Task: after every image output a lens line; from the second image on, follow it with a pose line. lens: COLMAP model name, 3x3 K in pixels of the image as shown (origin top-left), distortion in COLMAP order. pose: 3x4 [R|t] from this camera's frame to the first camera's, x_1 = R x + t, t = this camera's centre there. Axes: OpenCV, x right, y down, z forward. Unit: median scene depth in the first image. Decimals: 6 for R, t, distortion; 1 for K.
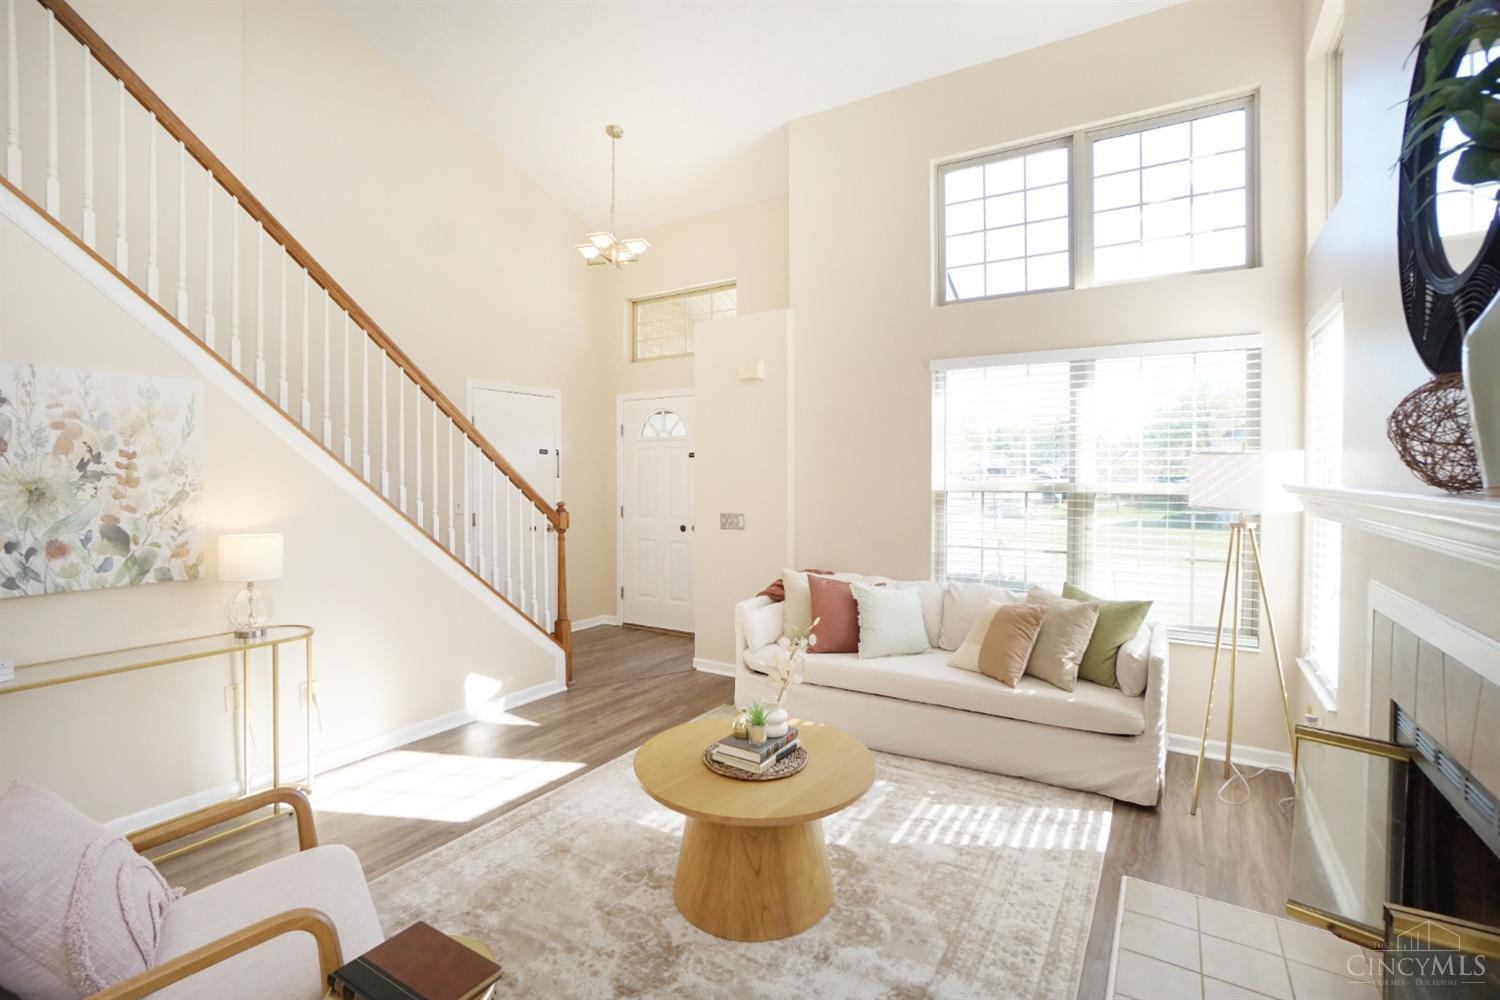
lens RADIAL K [[680.2, 0, 741.1], [0, 680.2, 482.3], [0, 0, 1]] dist [-0.063985, 0.021514]
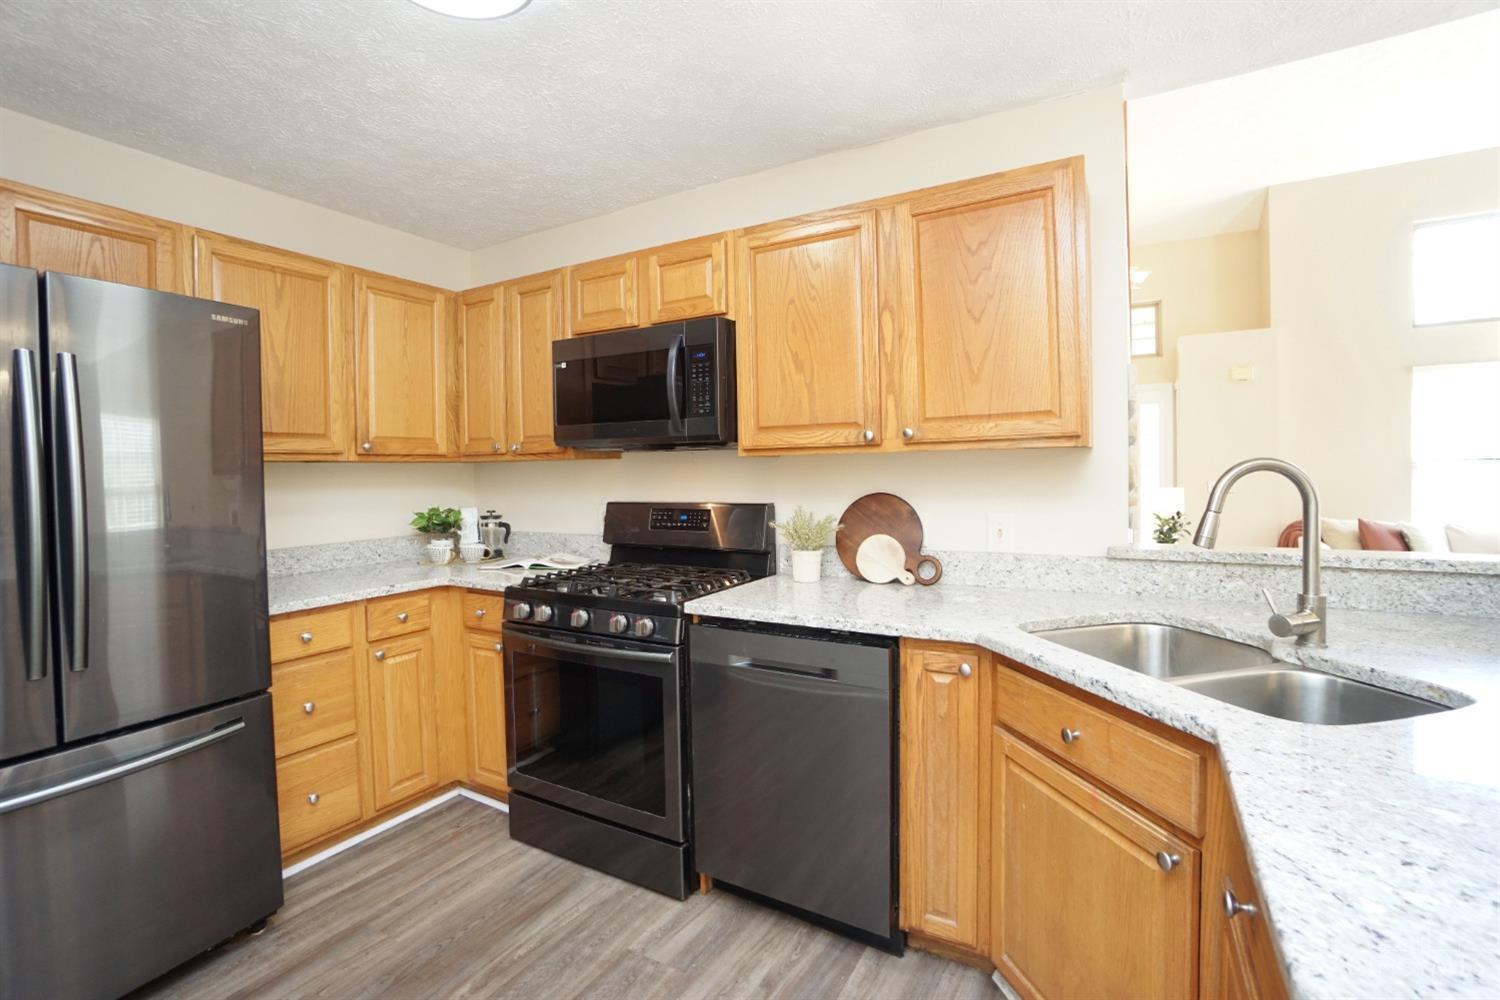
lens RADIAL K [[680.2, 0, 741.1], [0, 680.2, 482.3], [0, 0, 1]] dist [-0.063985, 0.021514]
pose [[0.998787, -0.015297, 0.046812, -1.549586], [0.015042, 0.999870, 0.005800, 0.039886], [-0.046894, -0.005089, 0.998887, -0.372458]]
